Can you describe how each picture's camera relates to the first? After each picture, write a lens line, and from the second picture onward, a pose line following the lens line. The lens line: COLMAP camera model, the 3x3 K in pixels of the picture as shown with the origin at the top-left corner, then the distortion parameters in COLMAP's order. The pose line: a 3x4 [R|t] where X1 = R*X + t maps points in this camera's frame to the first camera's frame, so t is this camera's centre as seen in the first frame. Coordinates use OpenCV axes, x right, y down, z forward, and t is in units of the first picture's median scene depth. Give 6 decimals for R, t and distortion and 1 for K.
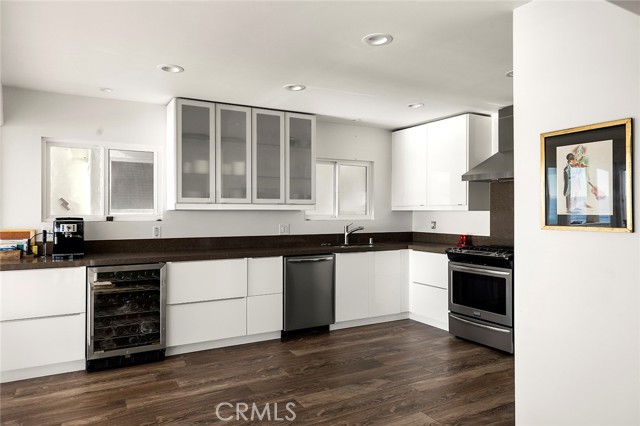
lens RADIAL K [[432.5, 0, 319.1], [0, 432.5, 210.8], [0, 0, 1]] dist [0.022966, 0.001429]
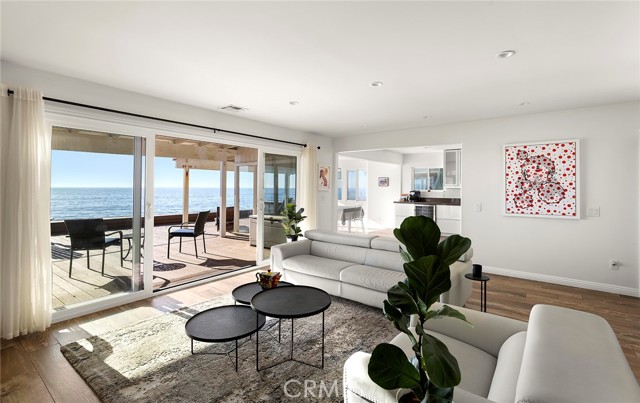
lens RADIAL K [[302.1, 0, 319.6], [0, 302.1, 186.3], [0, 0, 1]] dist [-0.000644, -0.000080]
pose [[0.399618, 0.000129, -0.916682, 1.239082], [-0.007379, 0.999968, -0.003076, -0.003789], [0.916652, 0.007993, 0.399606, -0.614941]]
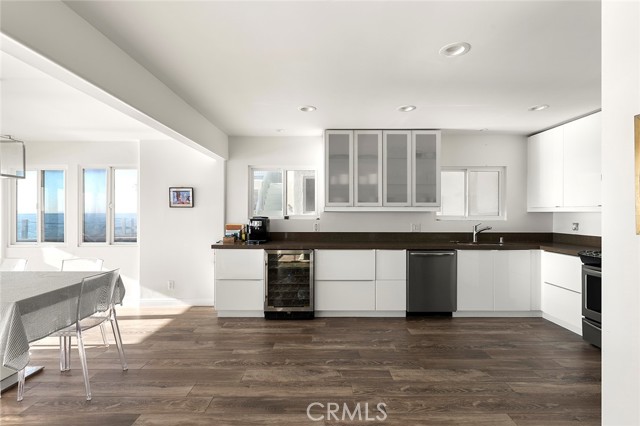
lens RADIAL K [[322.1, 0, 320.0], [0, 322.1, 213.0], [0, 0, 1]] dist [0.003698, 0.000557]
pose [[0.874985, 0.000723, -0.484149, 0.151596], [0.000303, 0.999998, 0.002042, 0.000260], [0.484150, -0.001934, 0.874983, 0.101387]]
